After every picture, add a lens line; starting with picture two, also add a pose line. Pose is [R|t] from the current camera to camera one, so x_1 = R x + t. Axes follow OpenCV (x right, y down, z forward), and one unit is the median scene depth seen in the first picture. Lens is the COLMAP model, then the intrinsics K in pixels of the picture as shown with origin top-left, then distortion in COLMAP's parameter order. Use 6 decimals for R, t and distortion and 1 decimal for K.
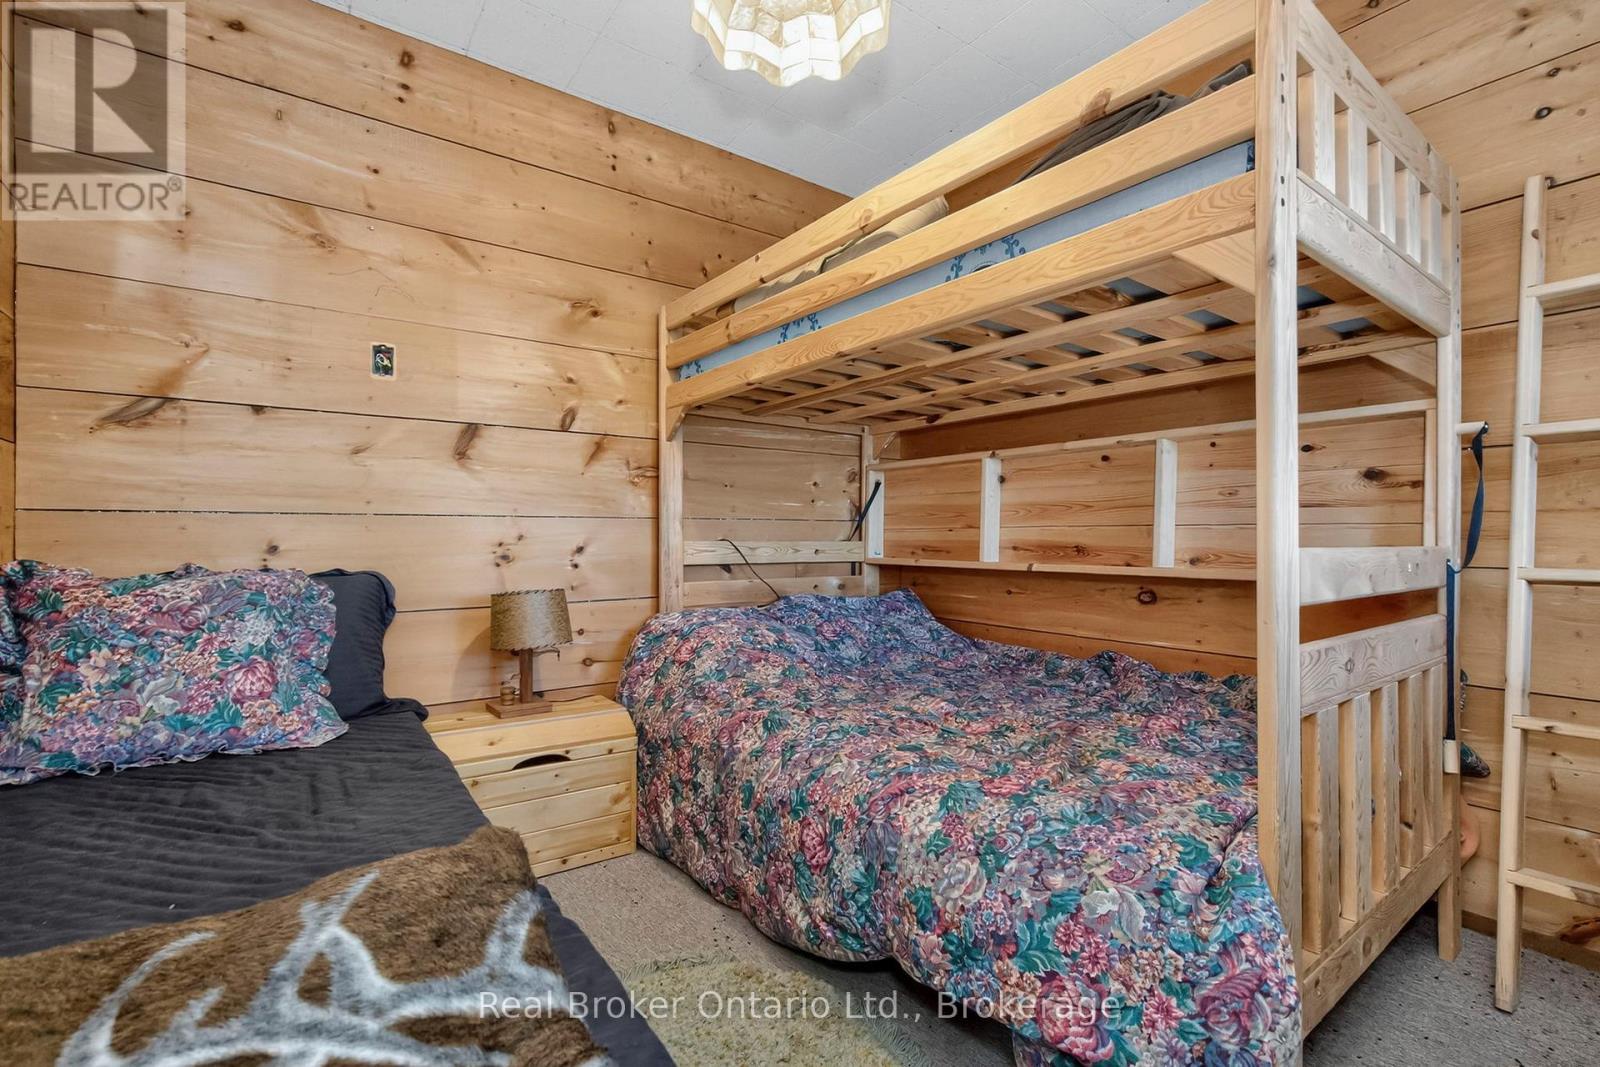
lens RADIAL K [[716.0, 0, 798.2], [0, 716.0, 537.6], [0, 0, 1]] dist [0.001169, 0.000115]
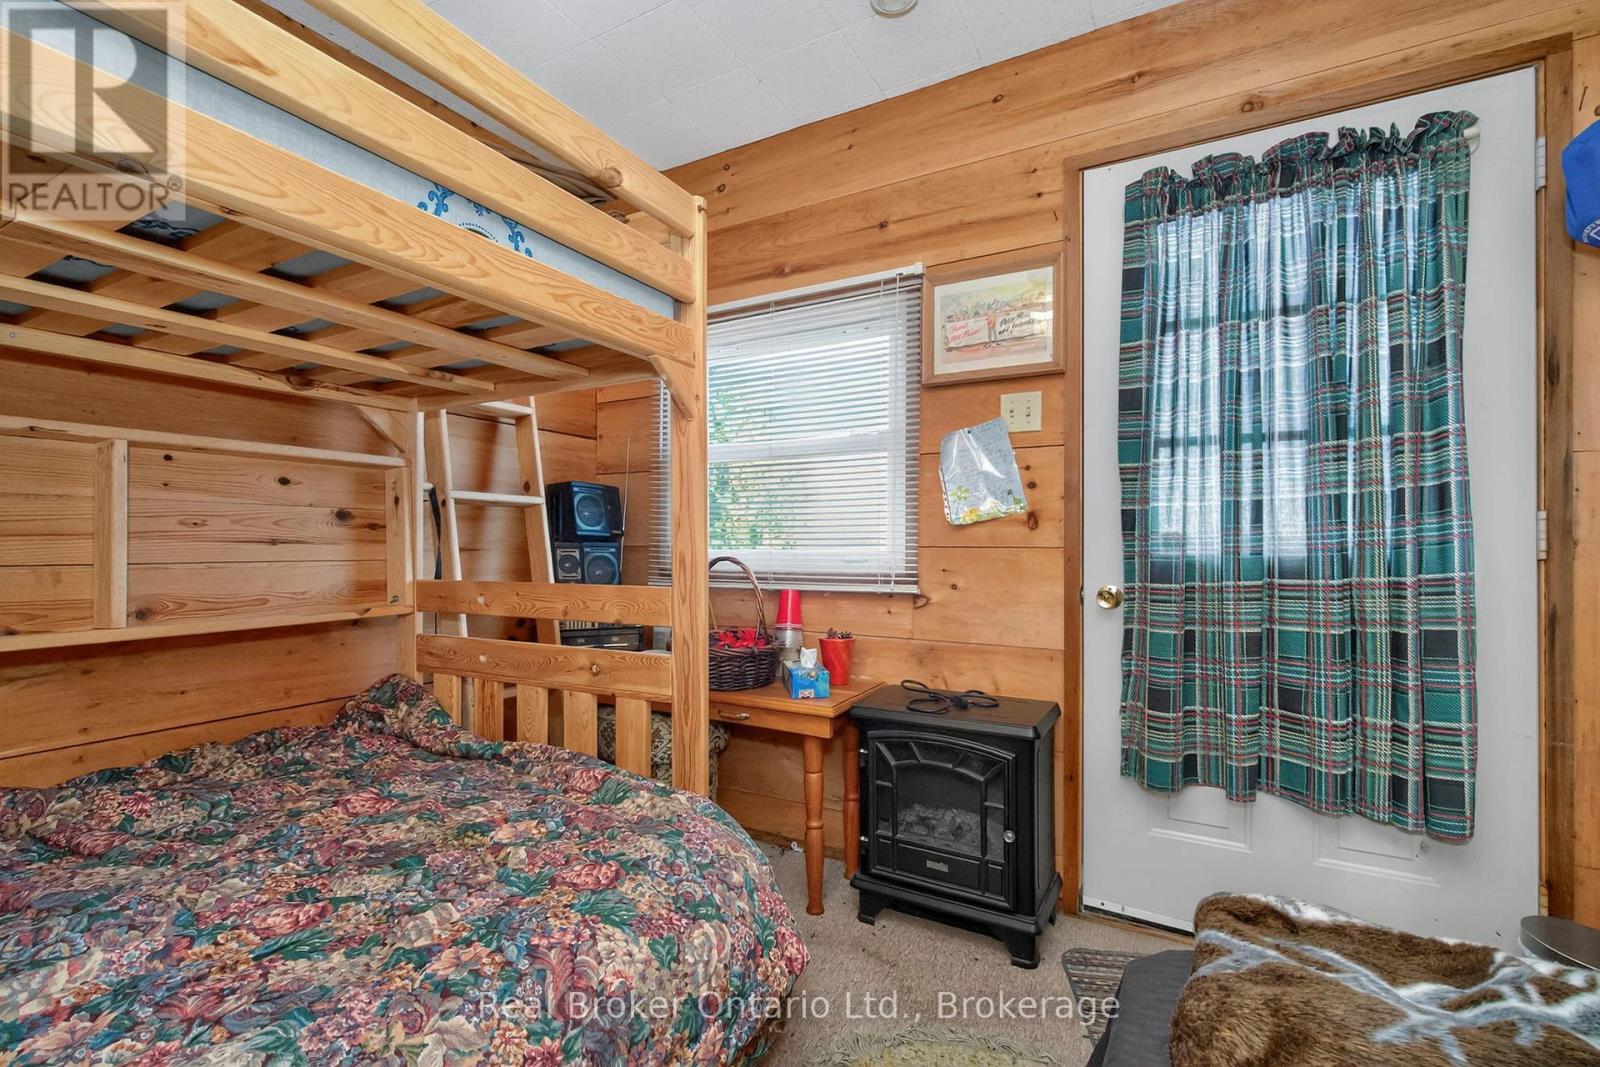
lens RADIAL K [[716.0, 0, 795.5], [0, 716.0, 538.3], [0, 0, 1]] dist [0.001169, 0.000115]
pose [[-0.408994, 0.006019, 0.912517, -0.528859], [0.001021, 0.999981, -0.006138, -0.053705], [-0.912537, -0.001578, -0.408992, 0.963179]]
